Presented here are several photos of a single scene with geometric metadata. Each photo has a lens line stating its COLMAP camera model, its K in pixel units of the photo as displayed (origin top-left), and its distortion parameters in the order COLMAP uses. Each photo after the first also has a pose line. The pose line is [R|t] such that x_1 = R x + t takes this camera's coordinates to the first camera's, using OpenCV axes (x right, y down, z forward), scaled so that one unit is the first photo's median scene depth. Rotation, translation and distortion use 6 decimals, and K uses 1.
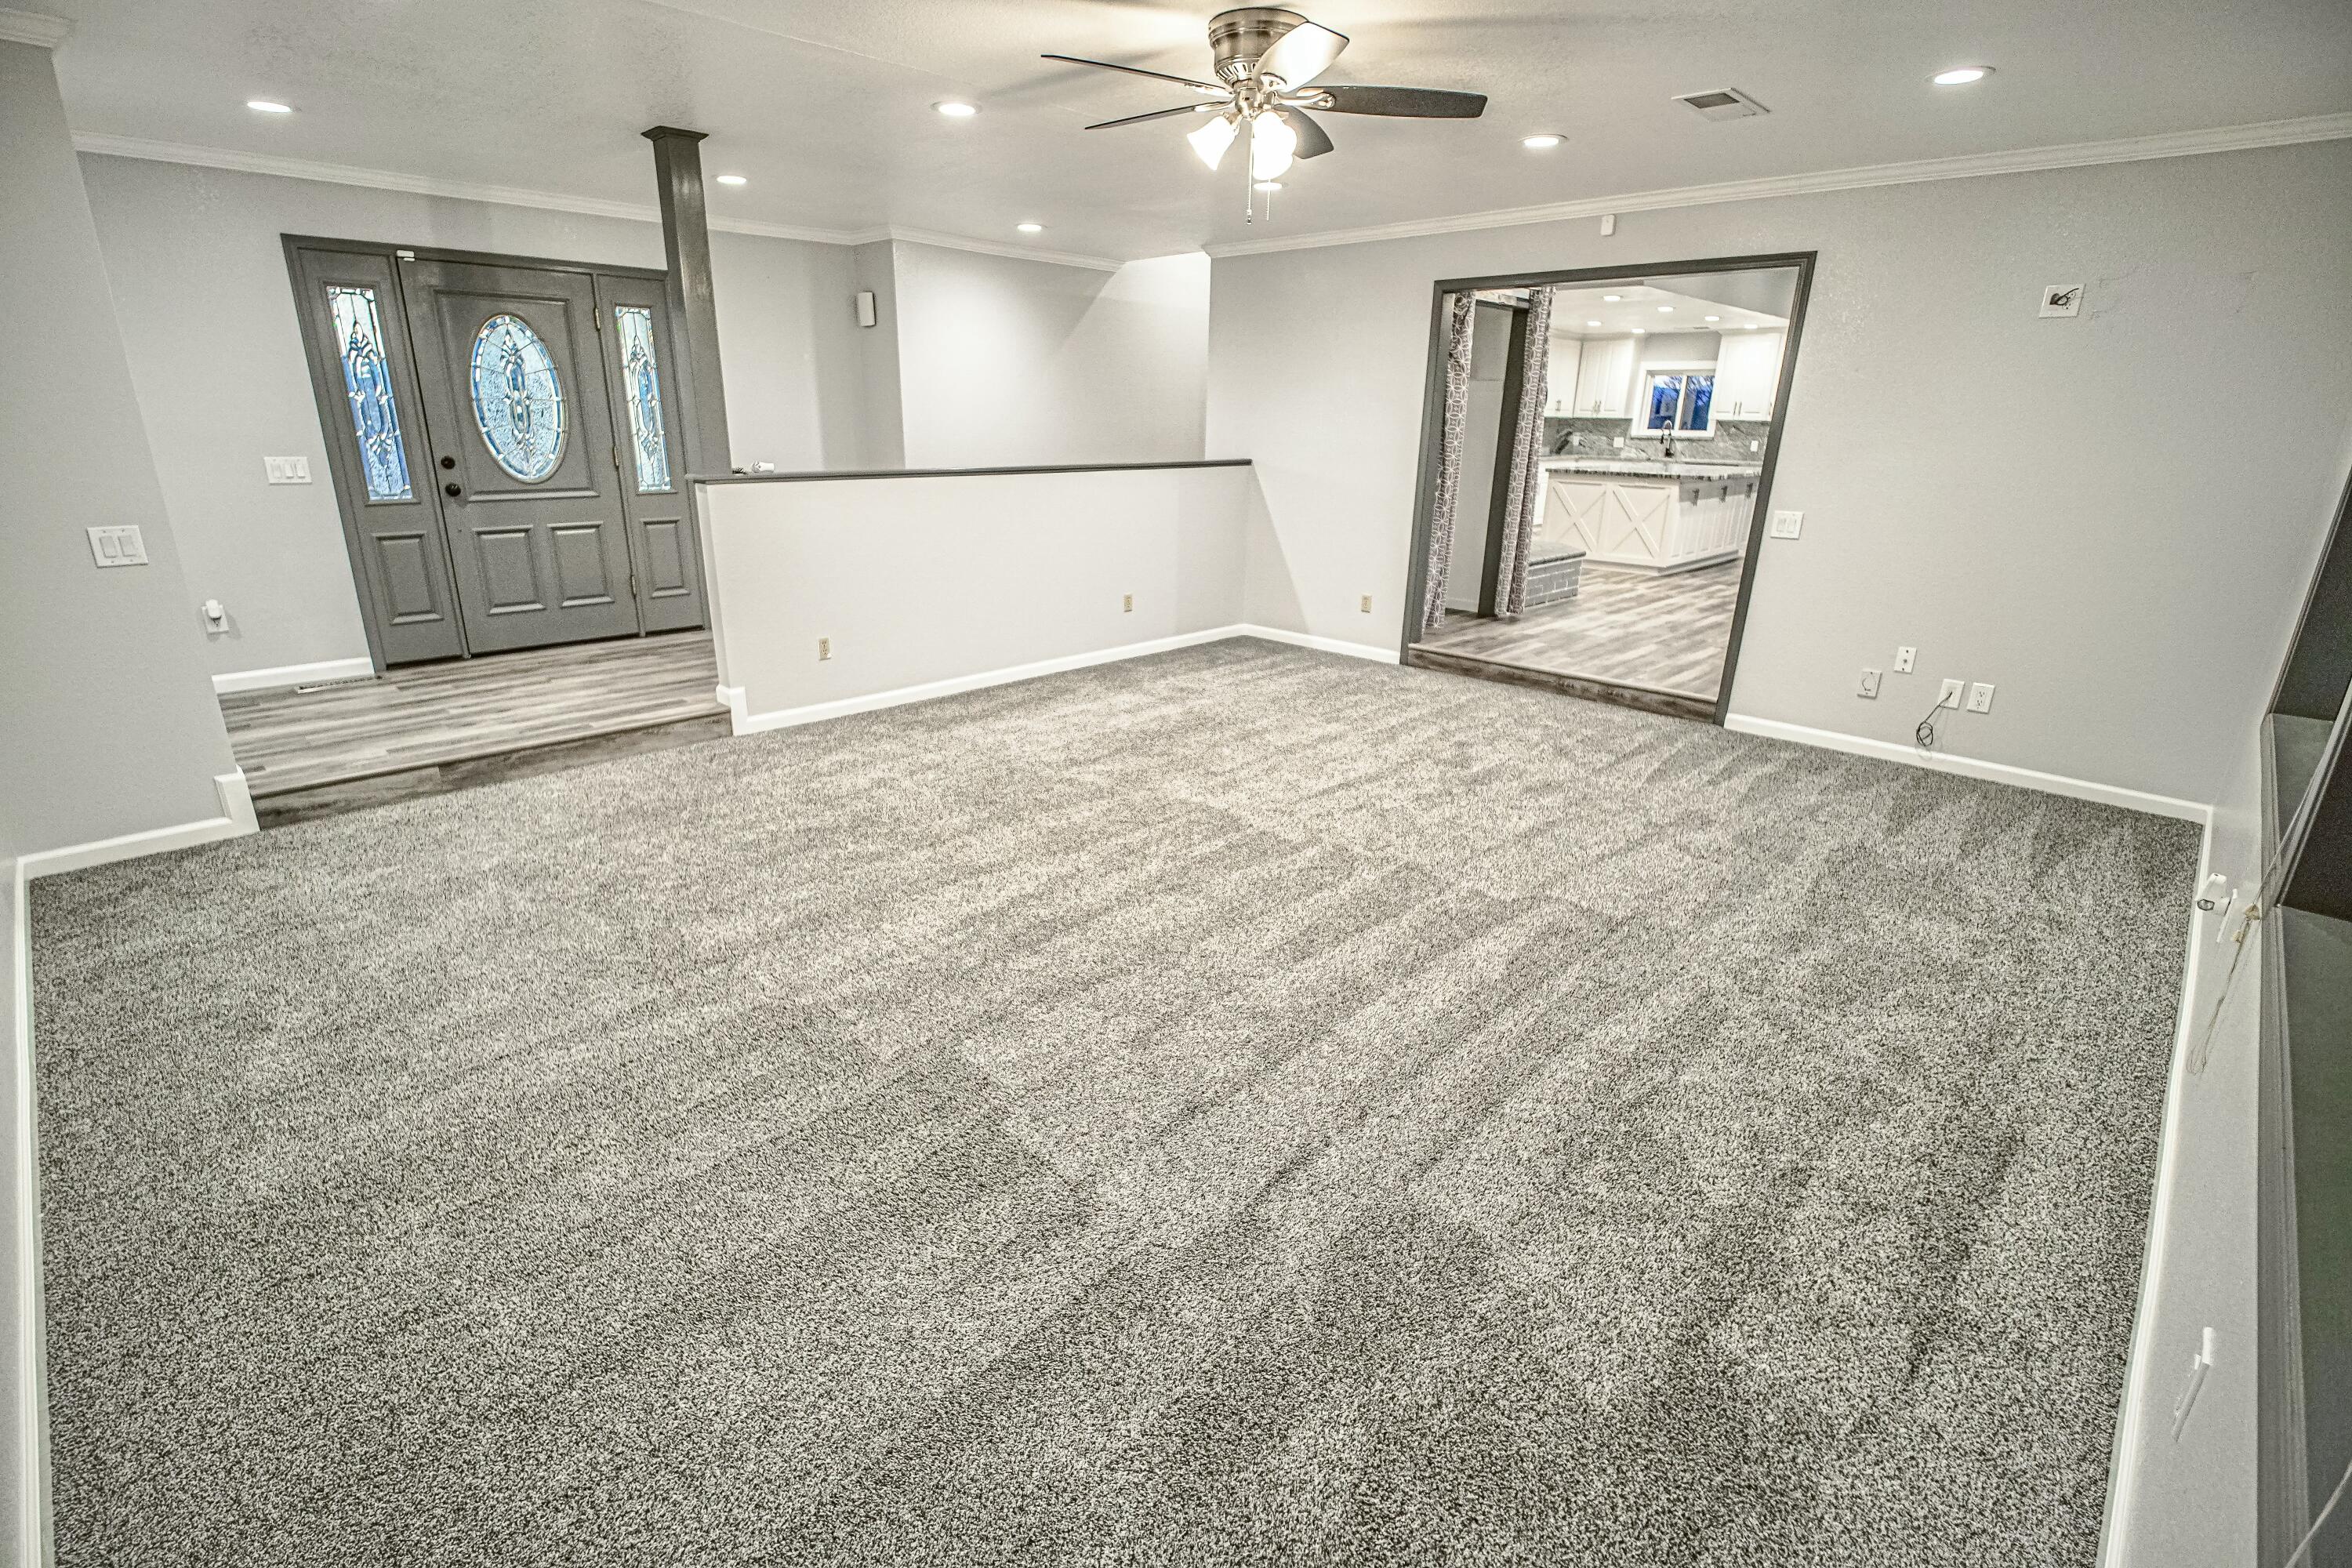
lens RADIAL K [[1074.1, 0, 1136.2], [0, 1074.1, 782.4], [0, 0, 1]] dist [-0.001753, -0.005046]
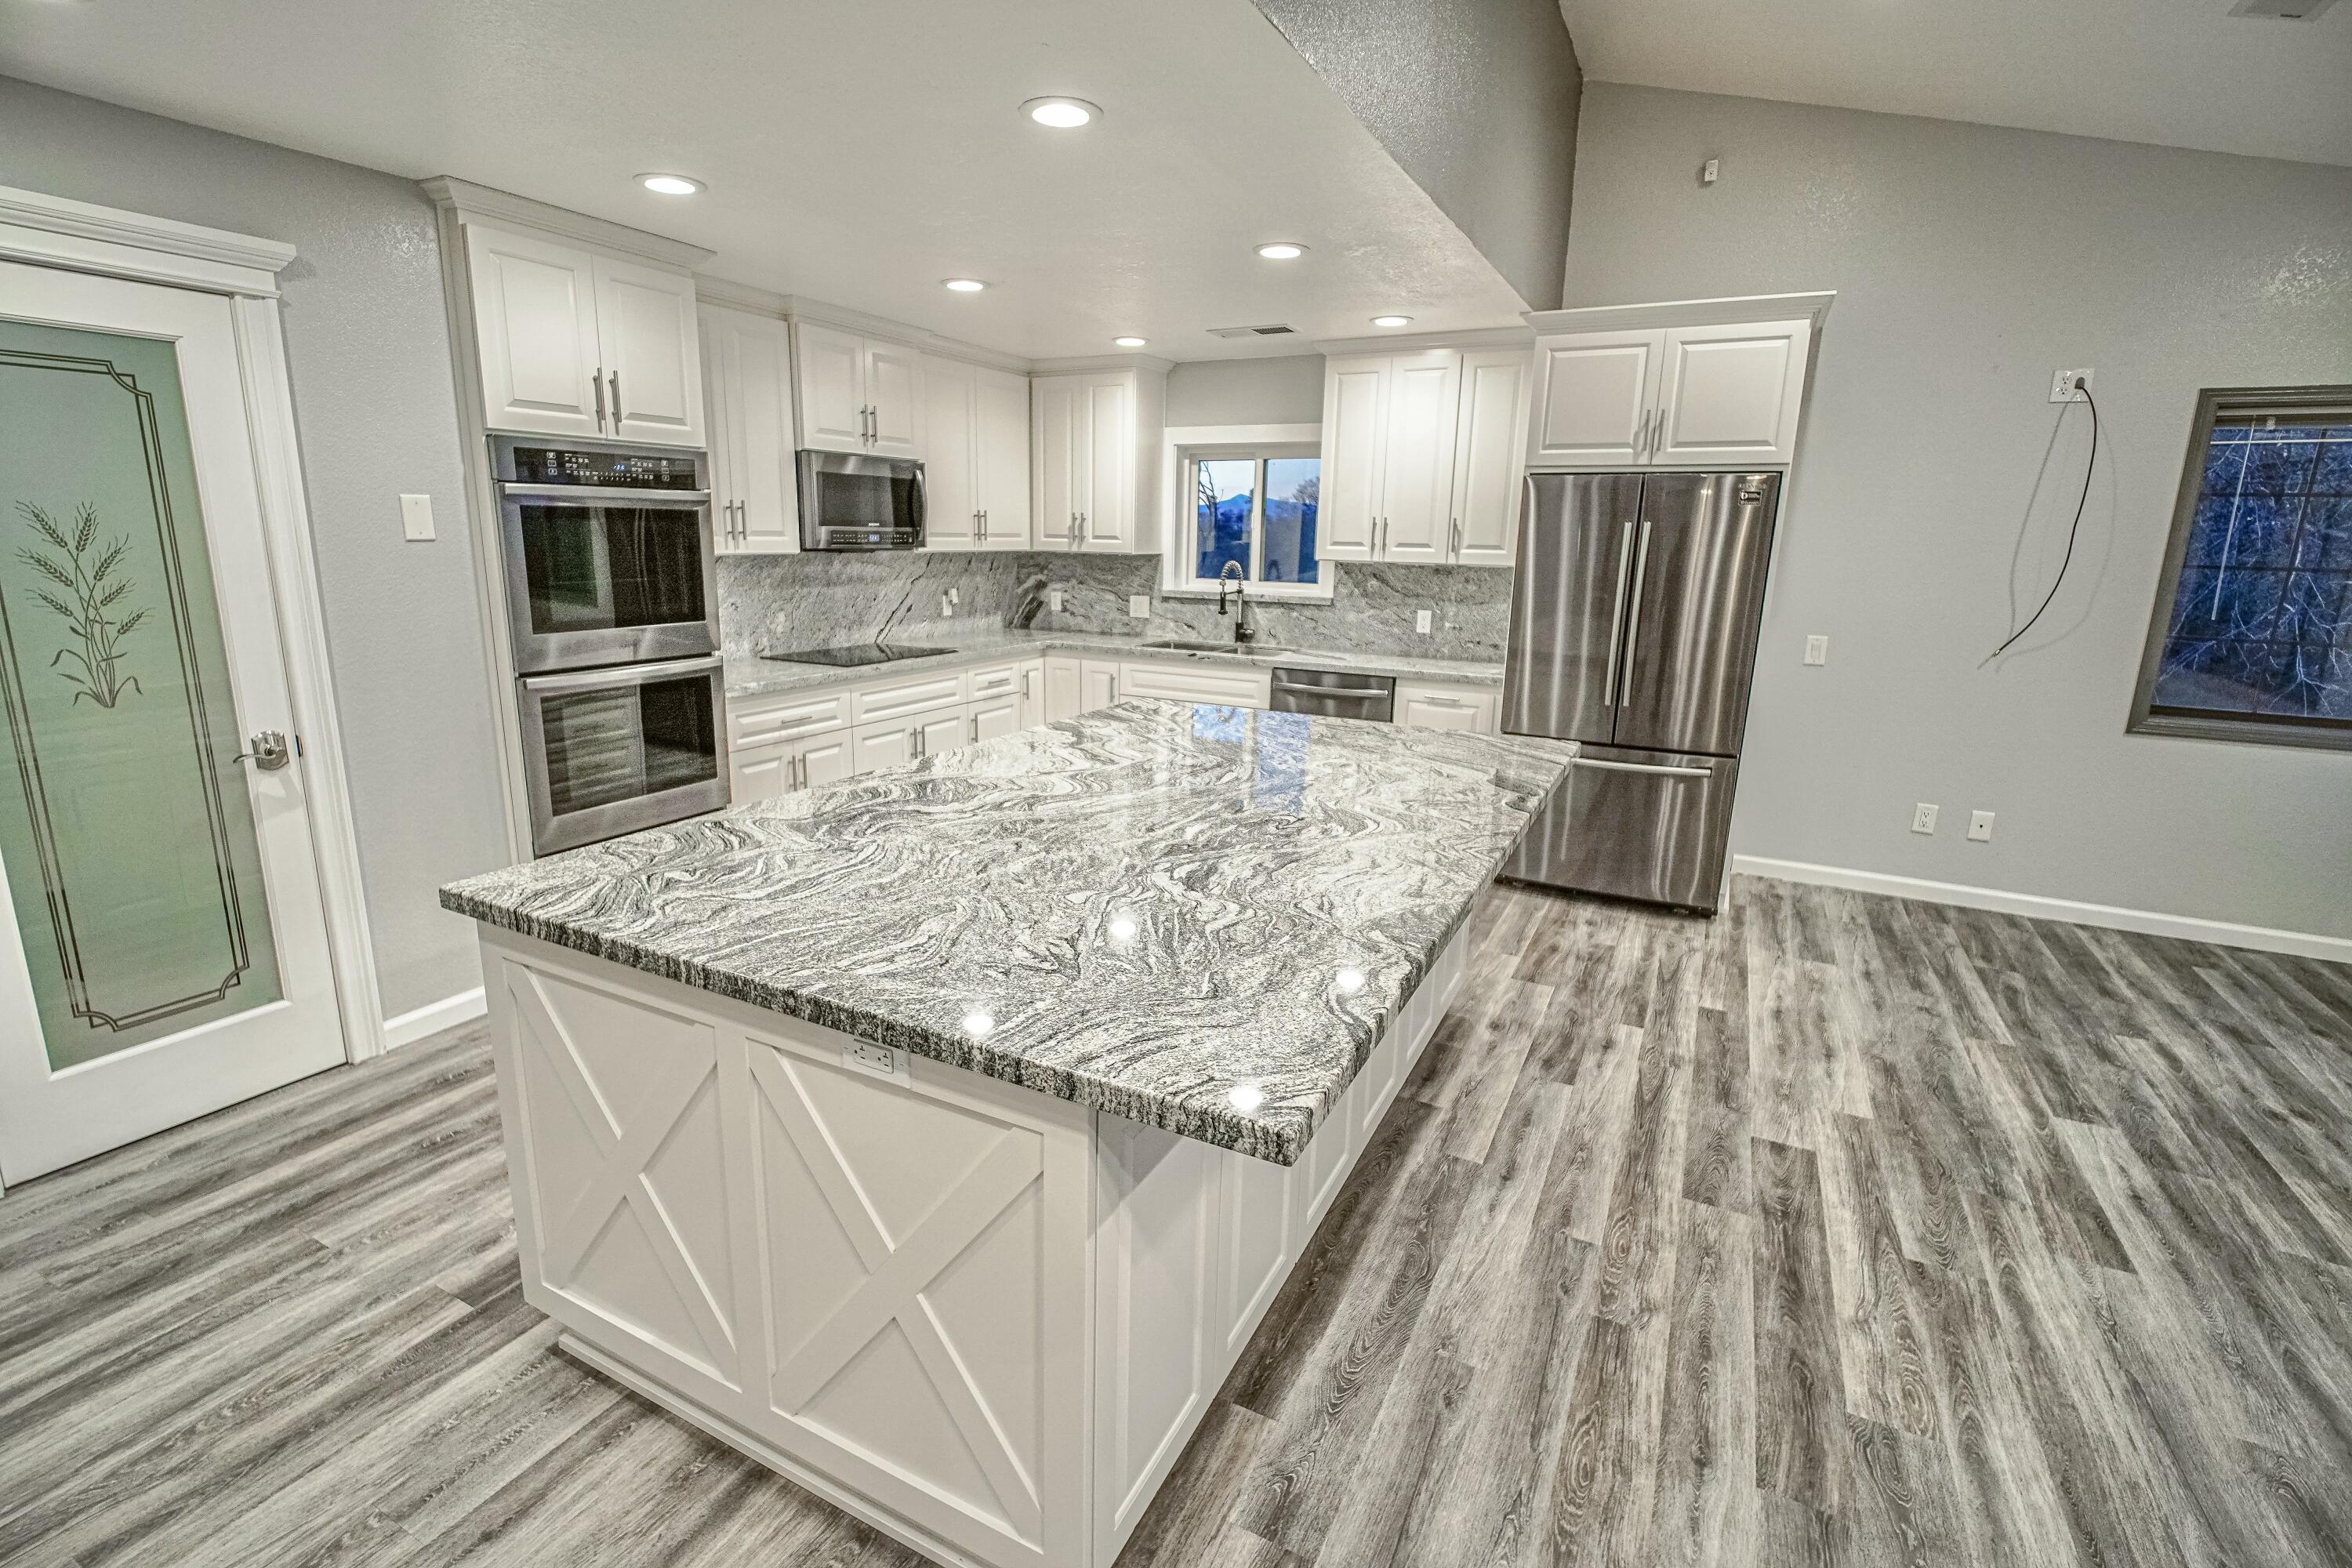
lens RADIAL K [[1074.1, 0, 1150.5], [0, 1074.1, 768.4], [0, 0, 1]] dist [-0.001753, -0.005046]
pose [[0.956748, -0.059962, 0.284670, 0.335450], [0.089879, 0.991582, -0.093208, -0.216896], [-0.276685, 0.114763, 0.954083, 0.606489]]
